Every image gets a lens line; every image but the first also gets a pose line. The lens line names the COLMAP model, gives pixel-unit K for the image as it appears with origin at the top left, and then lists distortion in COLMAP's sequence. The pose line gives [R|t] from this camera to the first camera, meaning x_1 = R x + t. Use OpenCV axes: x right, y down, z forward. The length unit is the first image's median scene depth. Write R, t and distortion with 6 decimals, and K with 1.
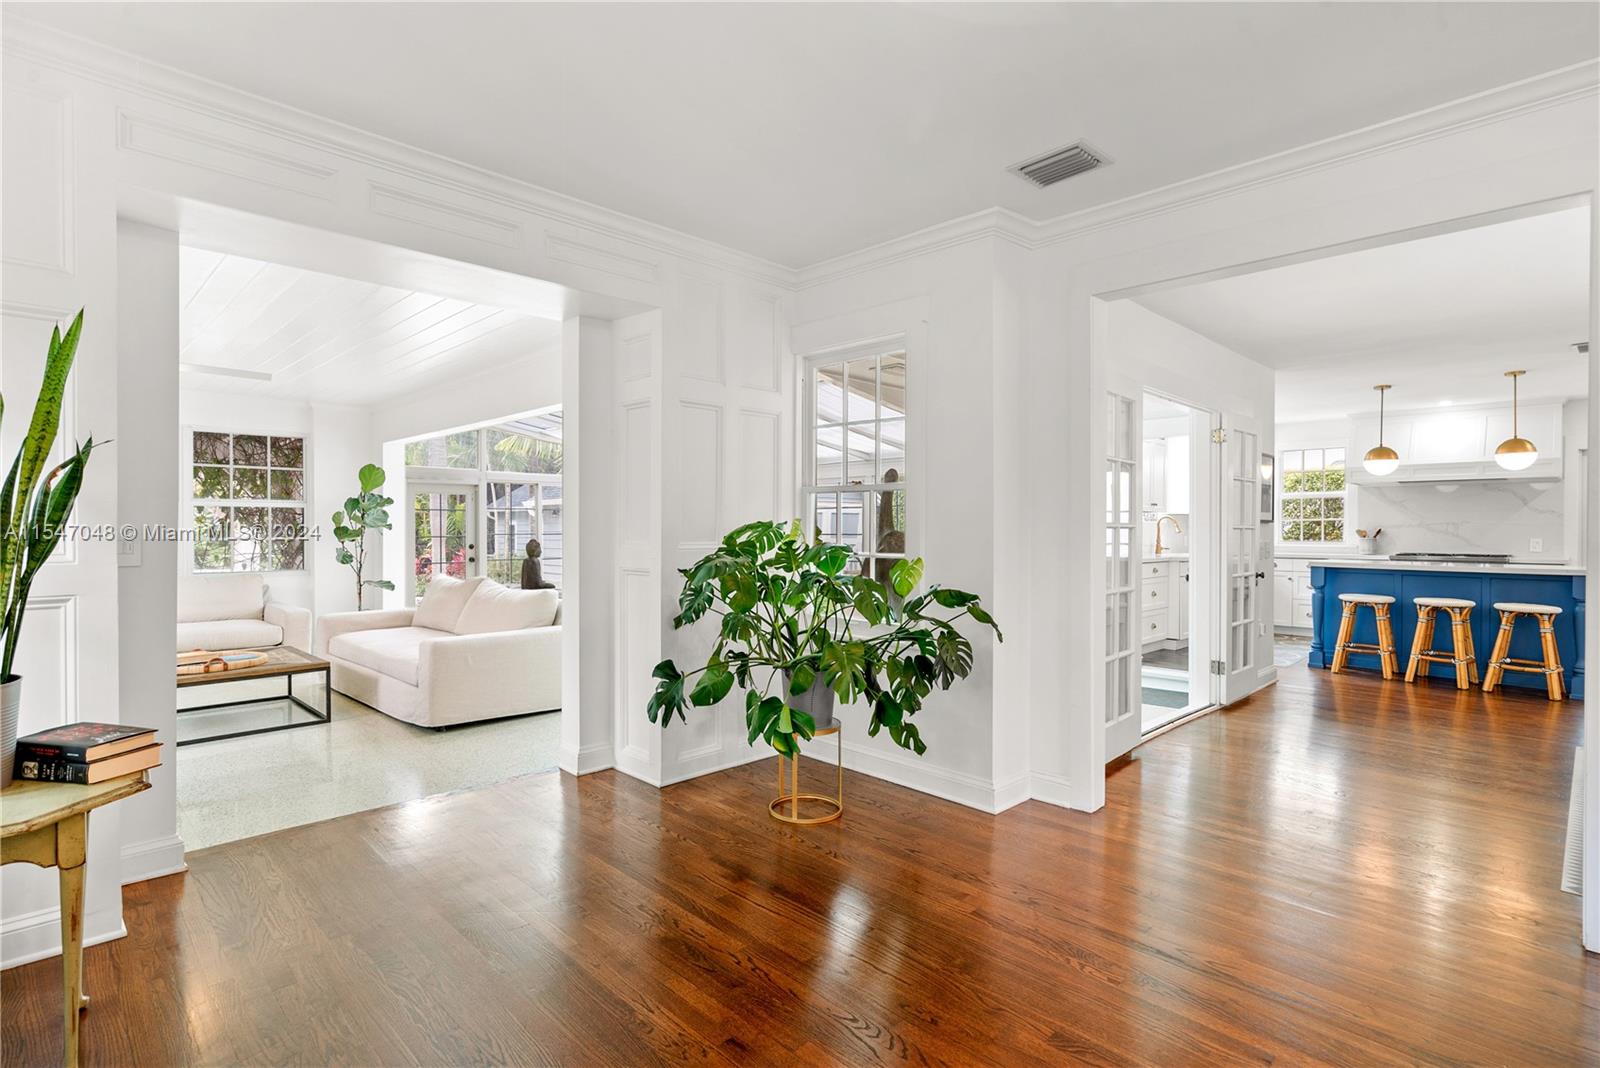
lens RADIAL K [[758.3, 0, 801.7], [0, 758.3, 534.5], [0, 0, 1]] dist [-0.002128, -0.000362]
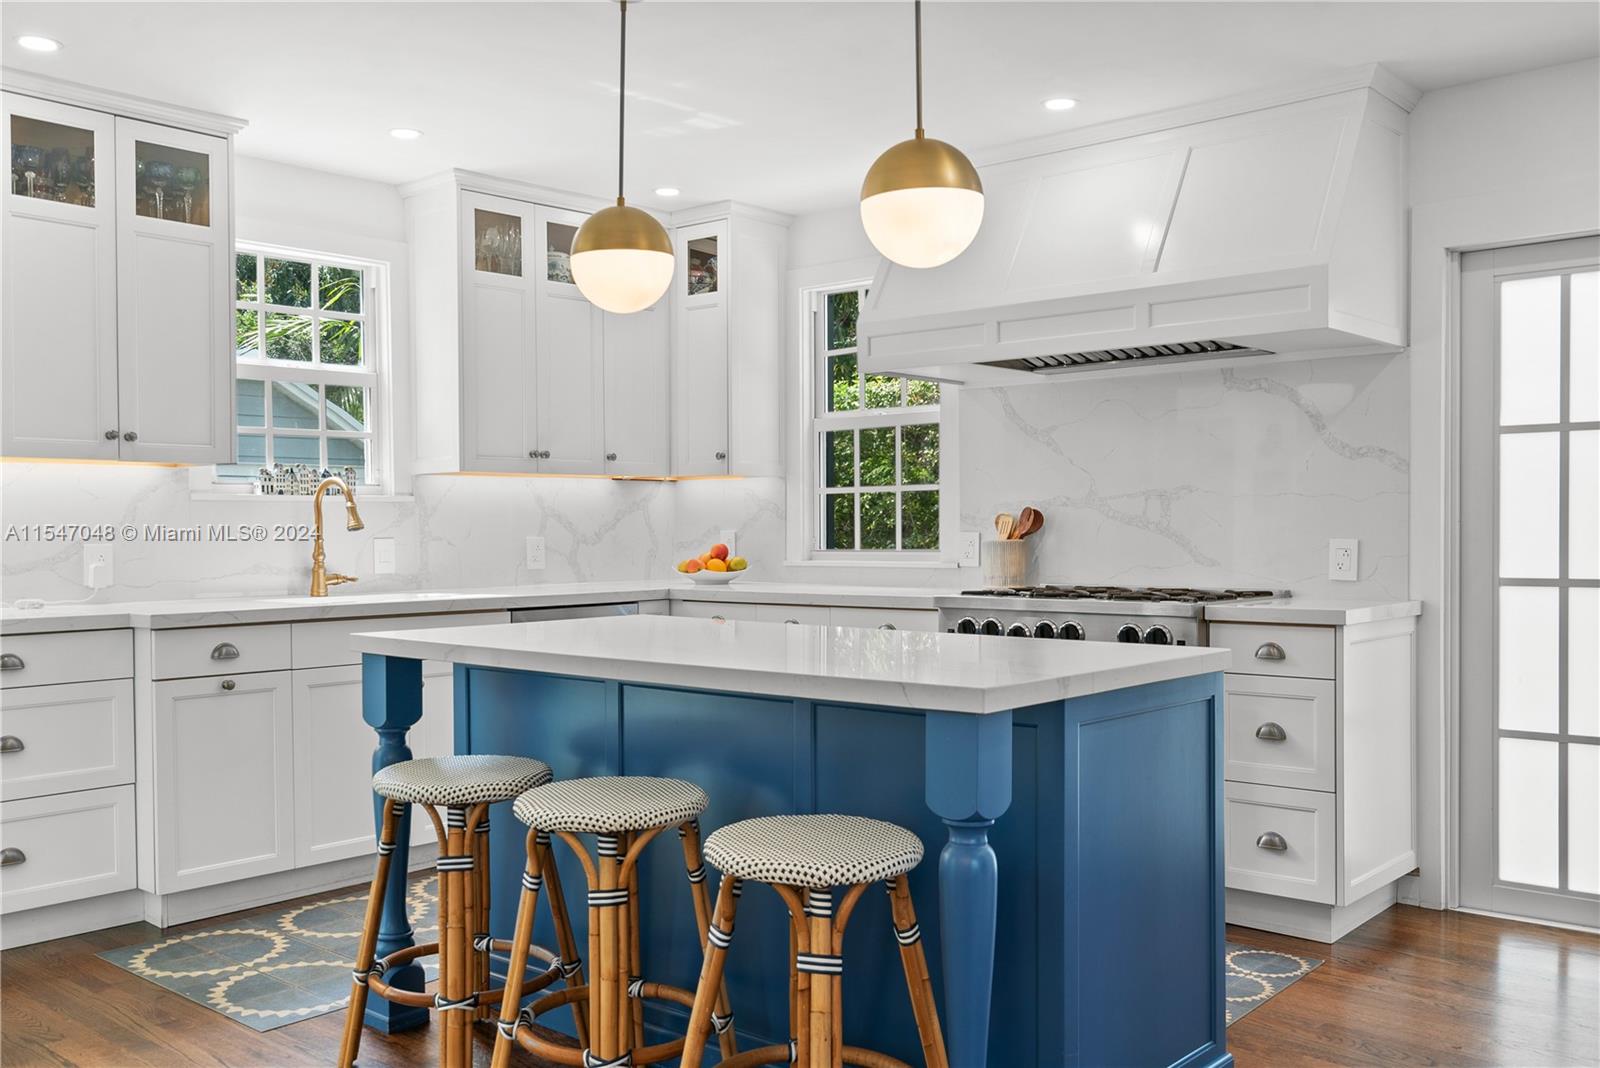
lens RADIAL K [[1409.8, 0, 799.1], [0, 1409.8, 534.6], [0, 0, 1]] dist [-0.004452, -0.000712]
pose [[0.998088, -0.006961, 0.061423, 0.725874], [0.006929, 0.999976, 0.000737, 0.001213], [-0.061427, -0.000310, 0.998112, 0.449788]]
